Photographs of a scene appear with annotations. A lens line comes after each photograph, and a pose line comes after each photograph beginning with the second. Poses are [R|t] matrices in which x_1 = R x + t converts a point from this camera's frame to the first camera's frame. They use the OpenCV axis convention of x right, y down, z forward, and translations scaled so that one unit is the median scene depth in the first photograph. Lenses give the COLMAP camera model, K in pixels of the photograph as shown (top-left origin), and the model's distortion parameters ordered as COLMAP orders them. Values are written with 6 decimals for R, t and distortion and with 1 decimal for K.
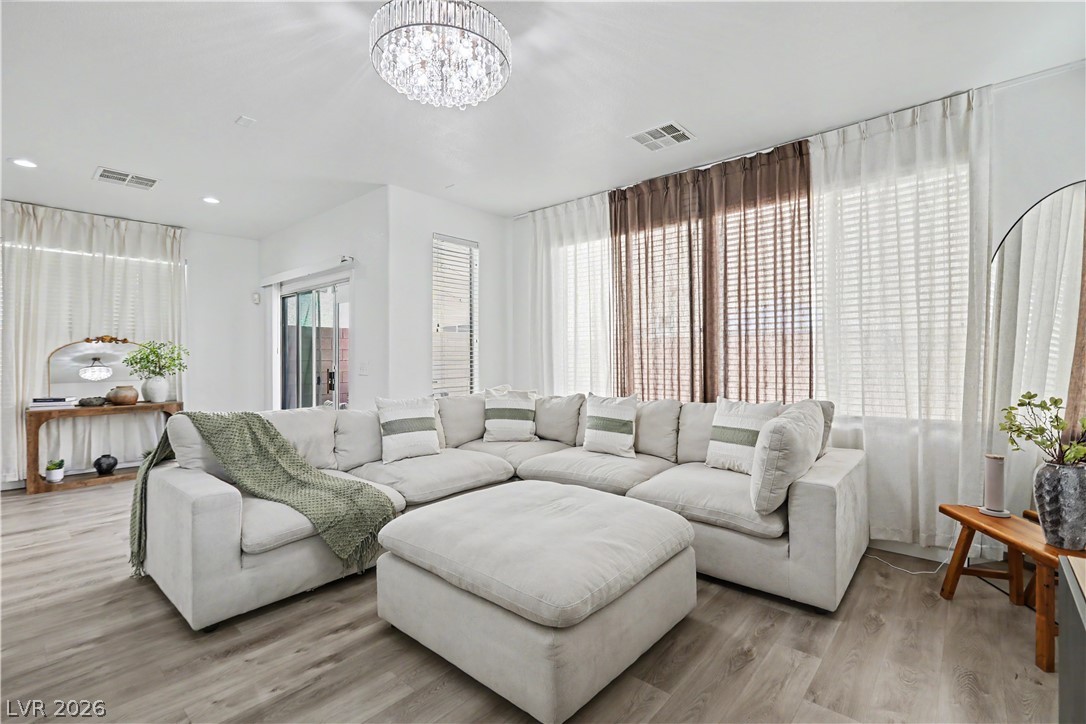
lens RADIAL K [[493.4, 0, 531.7], [0, 493.4, 355.1], [0, 0, 1]] dist [-0.002857, 0.003071]
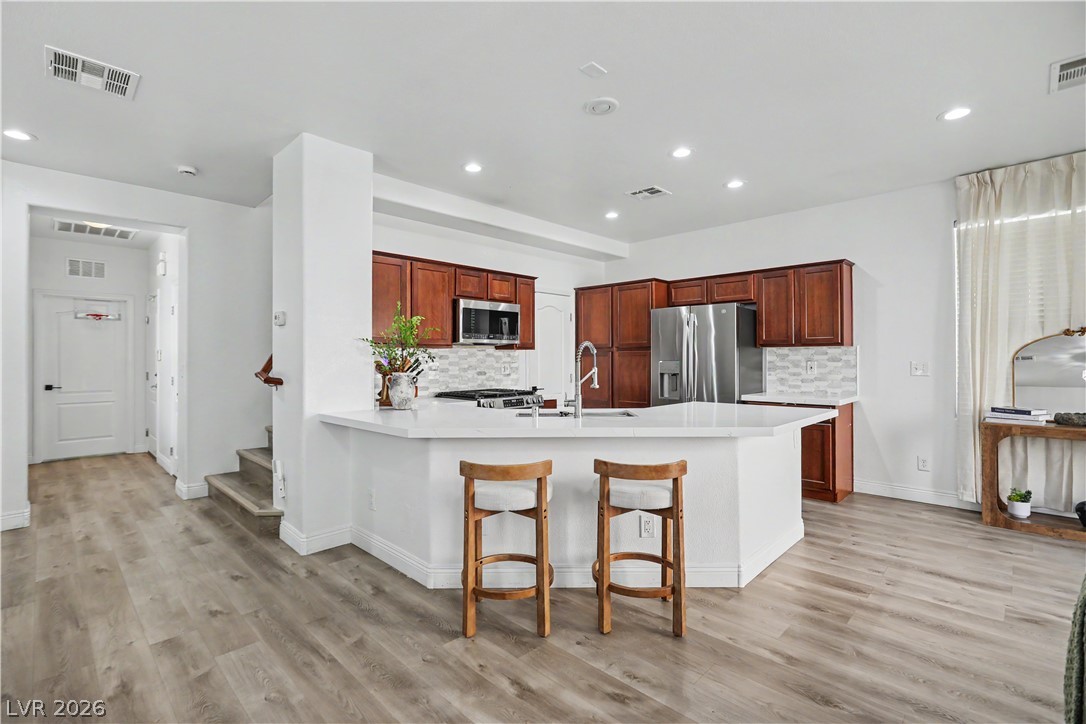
lens RADIAL K [[493.4, 0, 531.9], [0, 493.4, 356.7], [0, 0, 1]] dist [-0.002857, 0.003071]
pose [[-0.048942, -0.000130, -0.998802, -0.152105], [0.009786, 0.999952, -0.000610, -0.002188], [0.998754, -0.009804, -0.048938, 0.270644]]
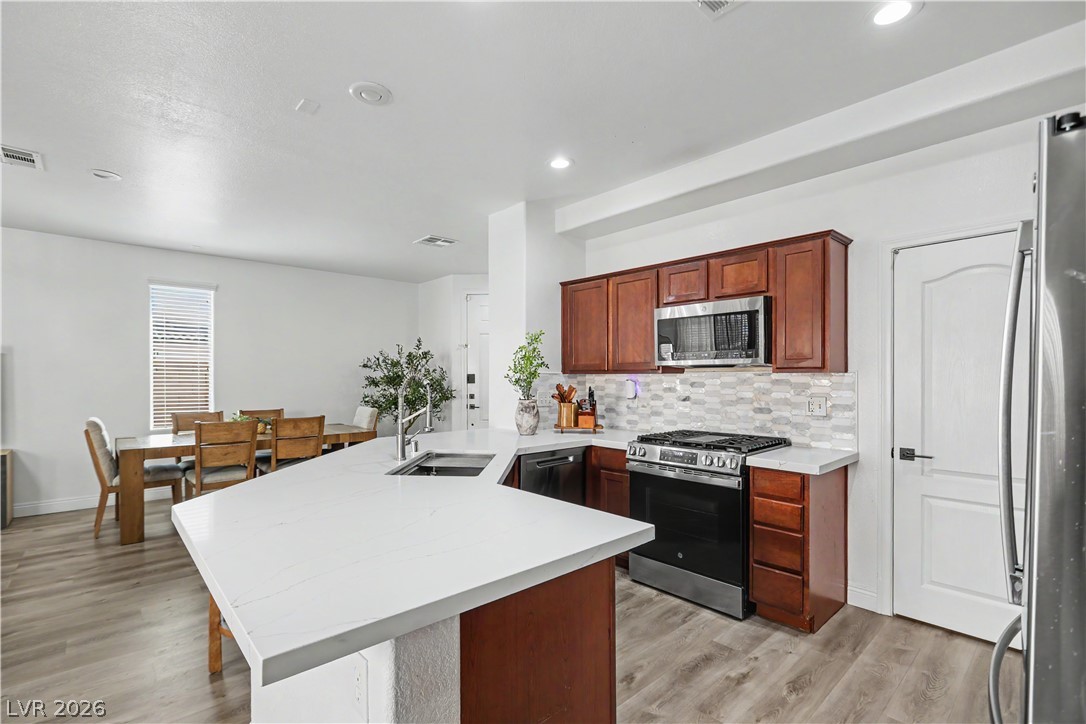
lens RADIAL K [[493.4, 0, 518.5], [0, 493.4, 377.7], [0, 0, 1]] dist [-0.002857, 0.003071]
pose [[-0.995007, 0.003275, 0.099756, -0.959621], [0.002776, 0.999983, -0.005145, -0.010512], [-0.099771, -0.004843, -0.994999, 0.826272]]
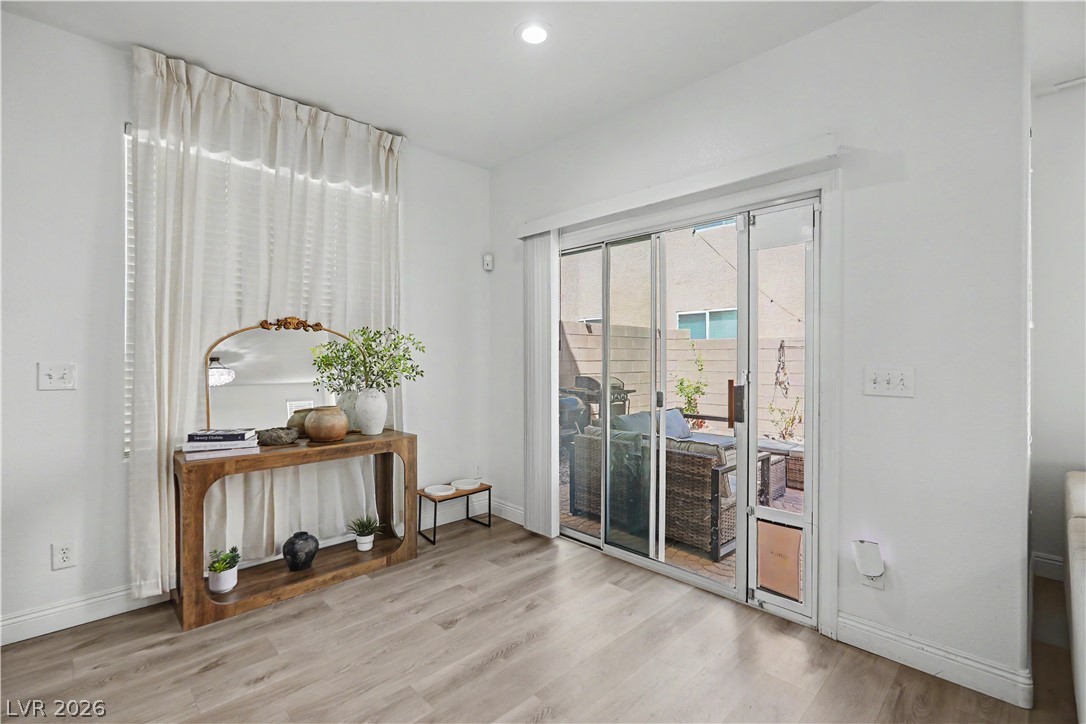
lens RADIAL K [[493.4, 0, 535.5], [0, 493.4, 358.1], [0, 0, 1]] dist [-0.002857, 0.003071]
pose [[0.997336, 0.003756, -0.072844, -0.583932], [-0.003356, 0.999979, 0.005614, 0.003593], [0.072864, -0.005355, 0.997328, 0.489662]]
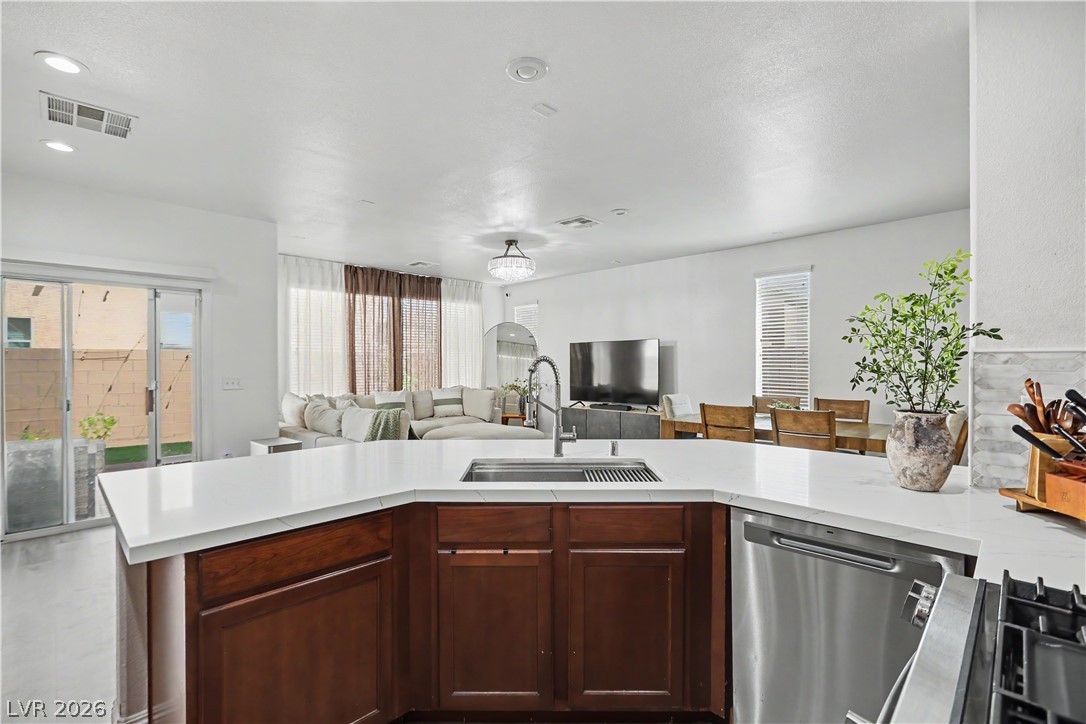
lens RADIAL K [[493.4, 0, 544.1], [0, 493.4, 366.3], [0, 0, 1]] dist [-0.002857, 0.003071]
pose [[0.027797, -0.004324, 0.999604, -1.262758], [-0.001969, 0.999988, 0.004381, -0.012994], [-0.999612, -0.002090, 0.027789, 0.294128]]
